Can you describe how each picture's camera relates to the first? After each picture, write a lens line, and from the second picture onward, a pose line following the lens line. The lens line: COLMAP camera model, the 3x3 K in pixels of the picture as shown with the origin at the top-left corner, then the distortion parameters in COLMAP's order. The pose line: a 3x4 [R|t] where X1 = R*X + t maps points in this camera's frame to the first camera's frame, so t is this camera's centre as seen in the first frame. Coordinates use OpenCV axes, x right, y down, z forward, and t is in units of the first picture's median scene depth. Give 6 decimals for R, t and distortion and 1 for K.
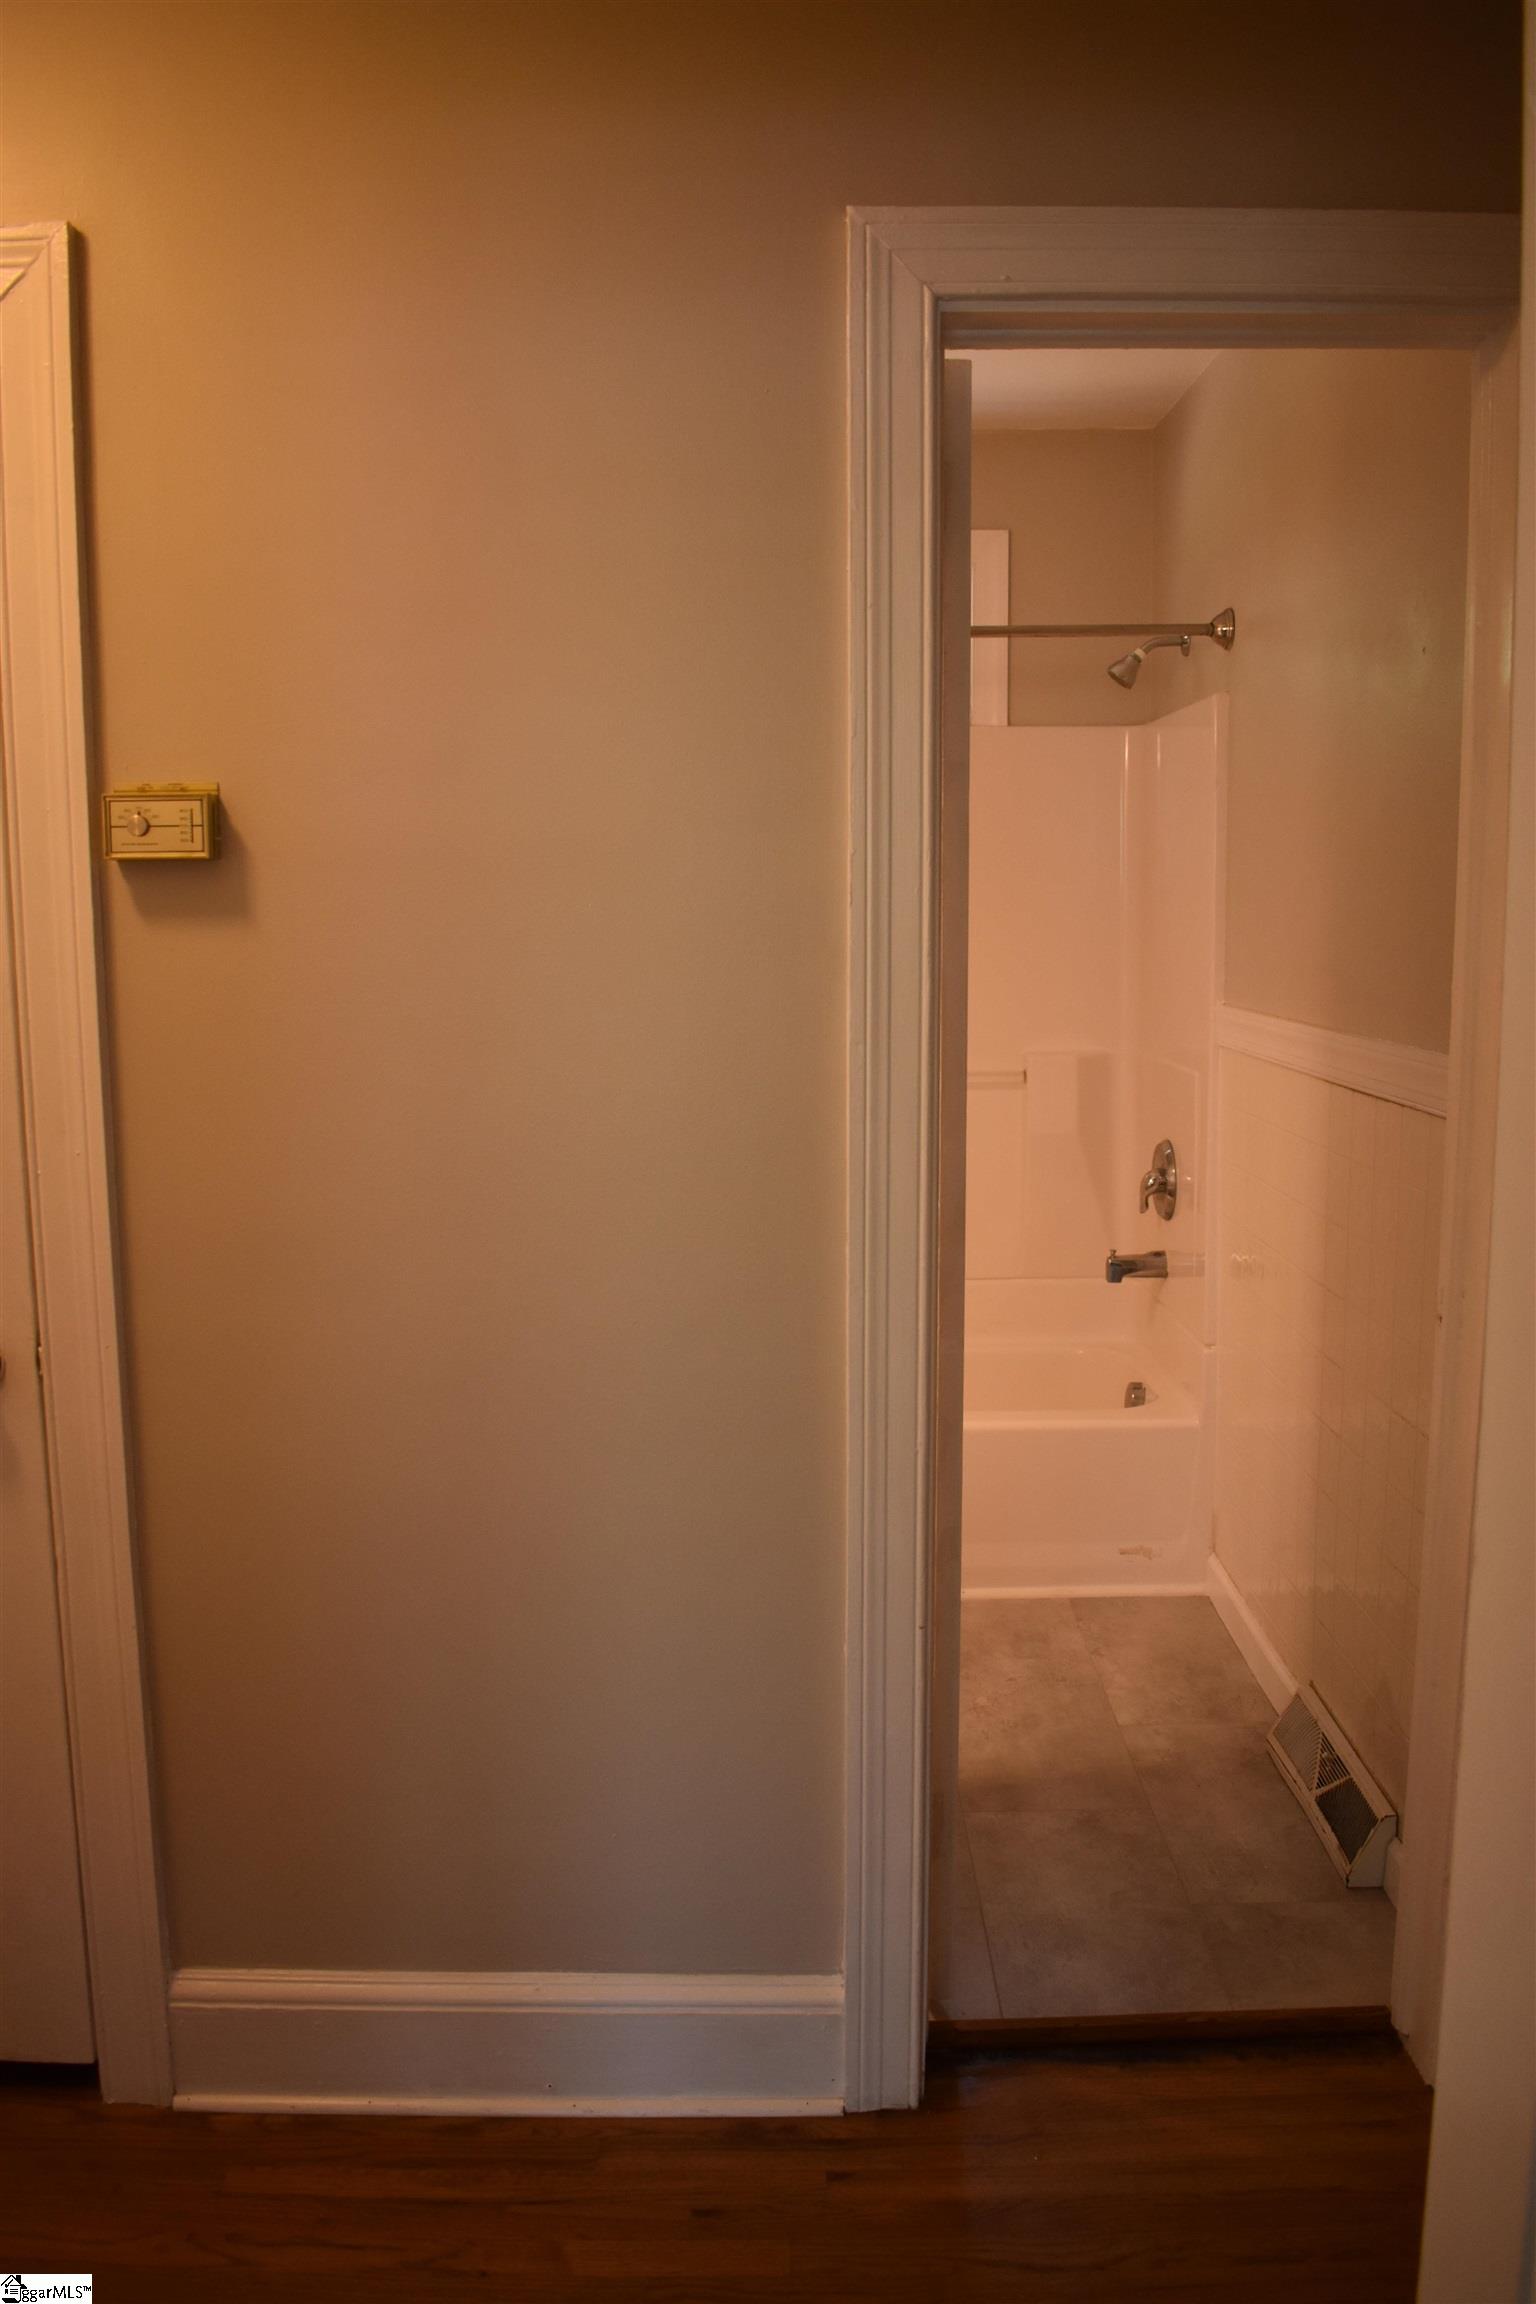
lens RADIAL K [[1811.6, 0, 762.6], [0, 1811.6, 1158.9], [0, 0, 1]] dist [-0.093319, 0.016800]
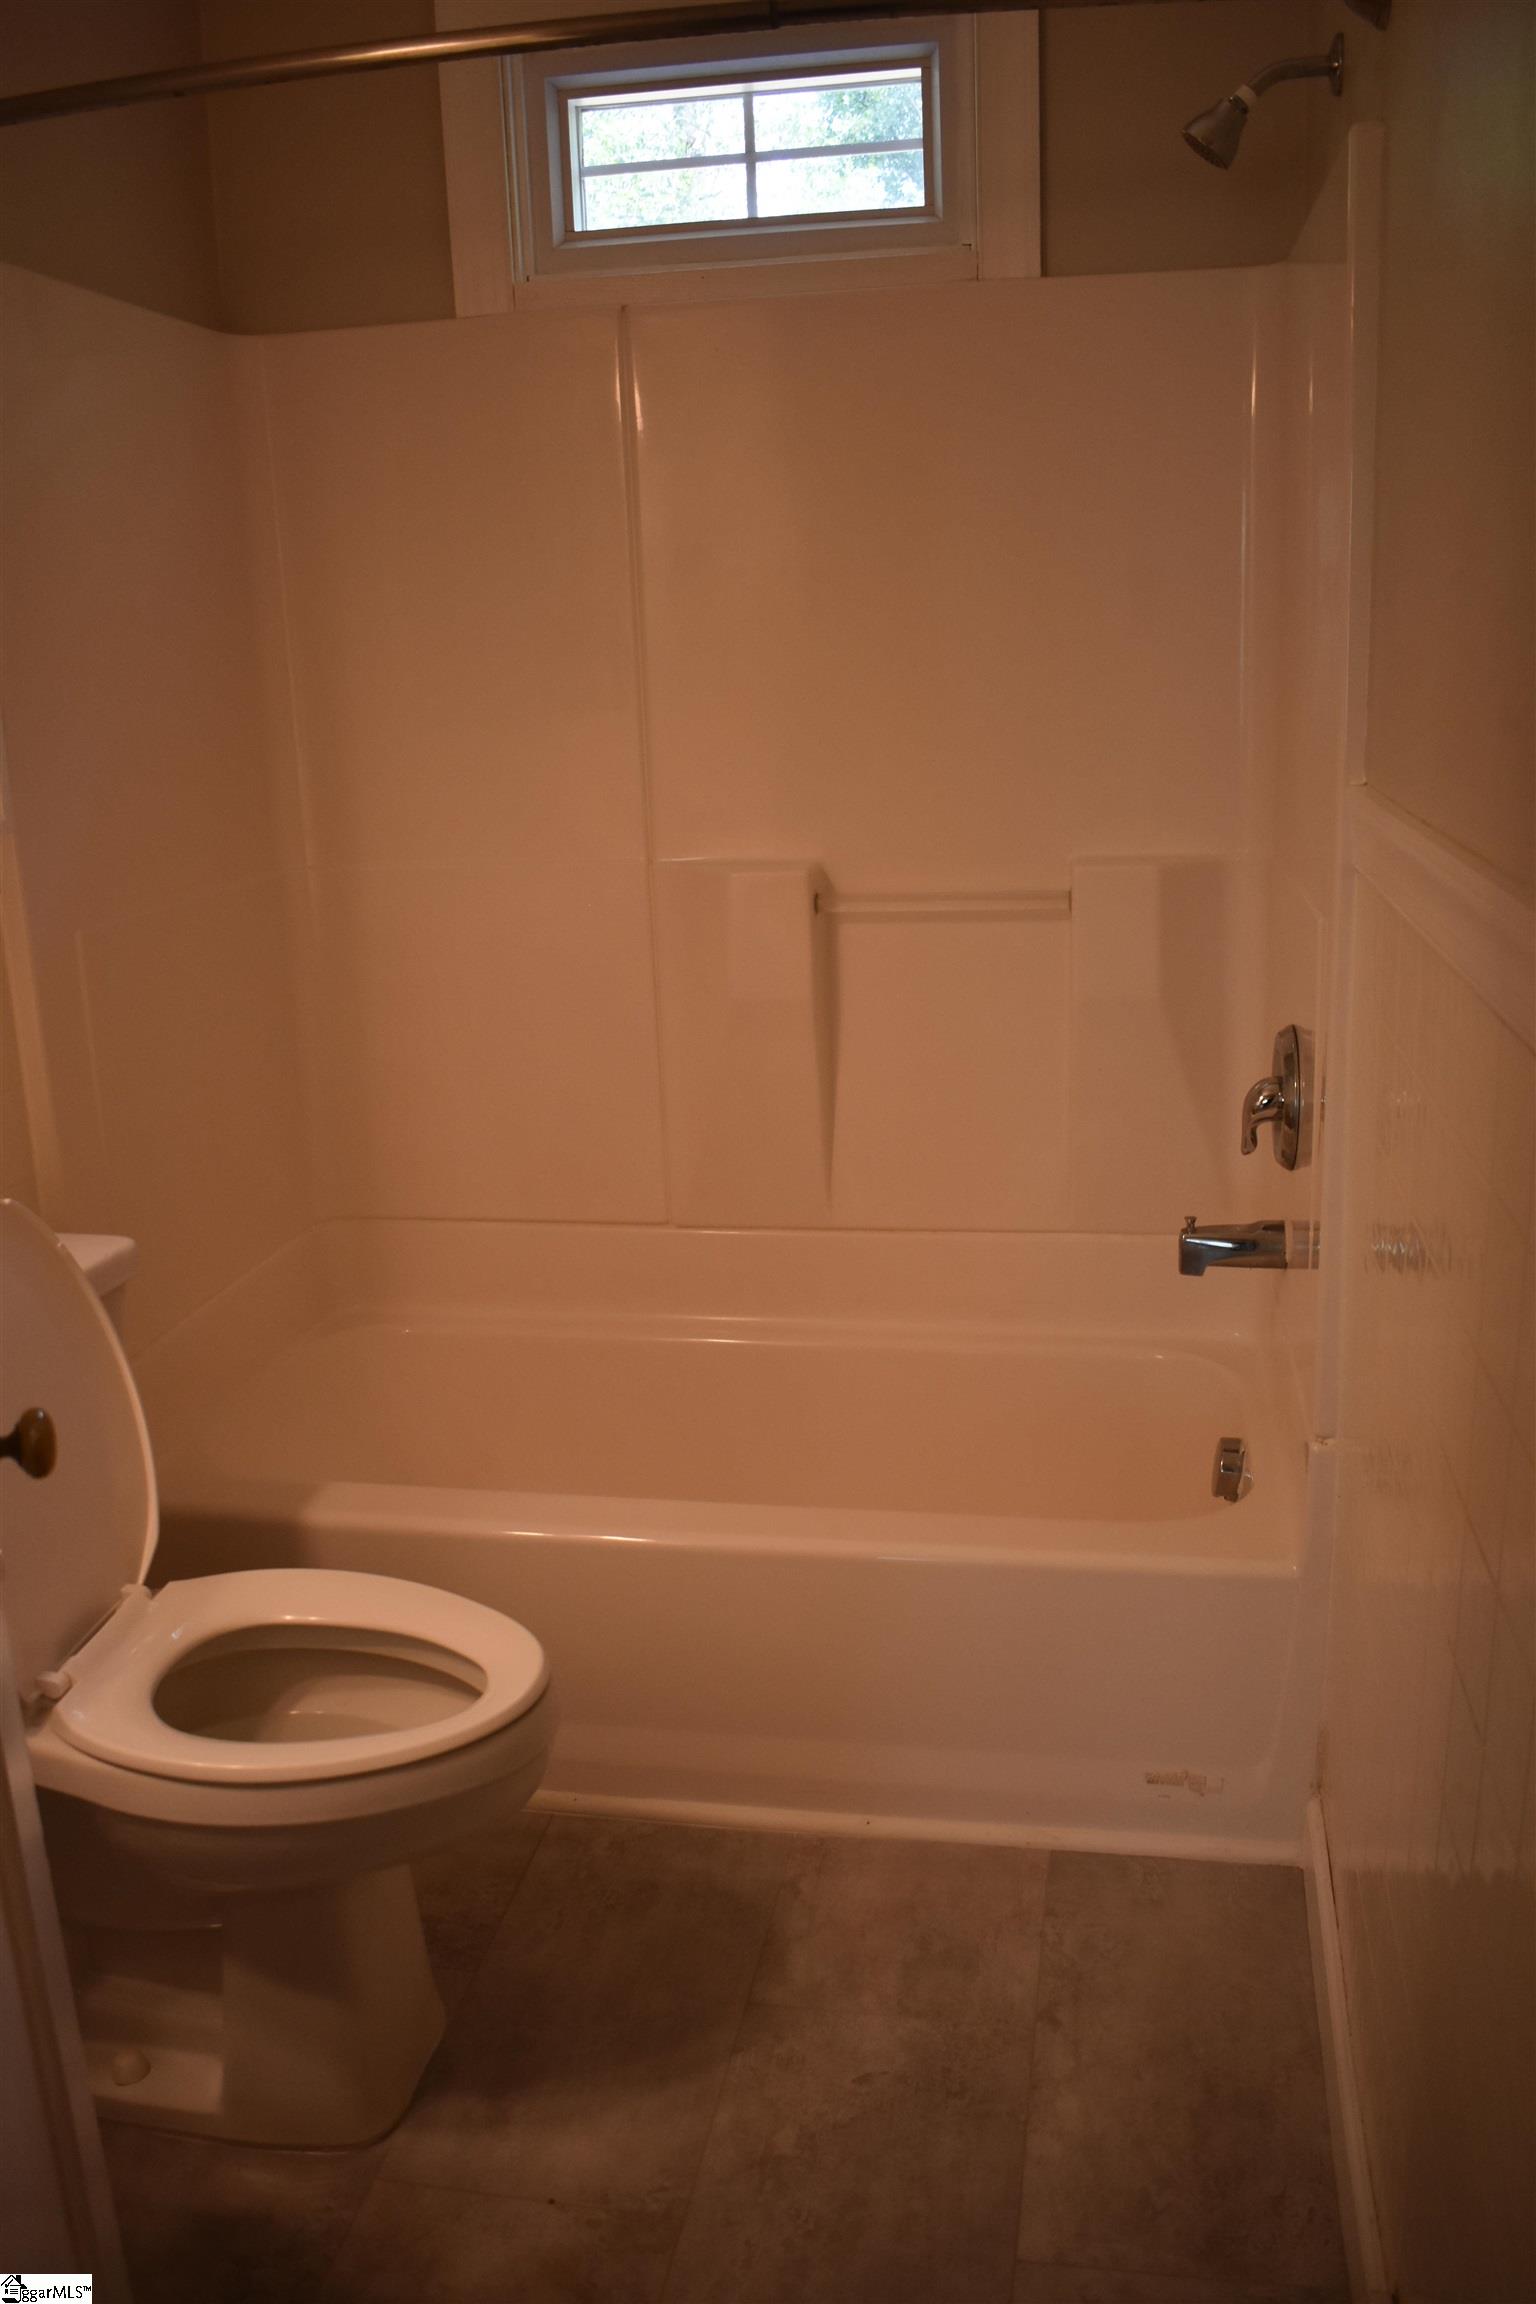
lens RADIAL K [[1811.6, 0, 779.6], [0, 1811.6, 1144.2], [0, 0, 1]] dist [-0.093319, 0.016800]
pose [[0.983937, 0.022070, -0.177145, 0.173913], [0.002167, 0.990778, 0.135479, -0.051555], [0.178501, -0.133687, 0.974815, 0.446656]]
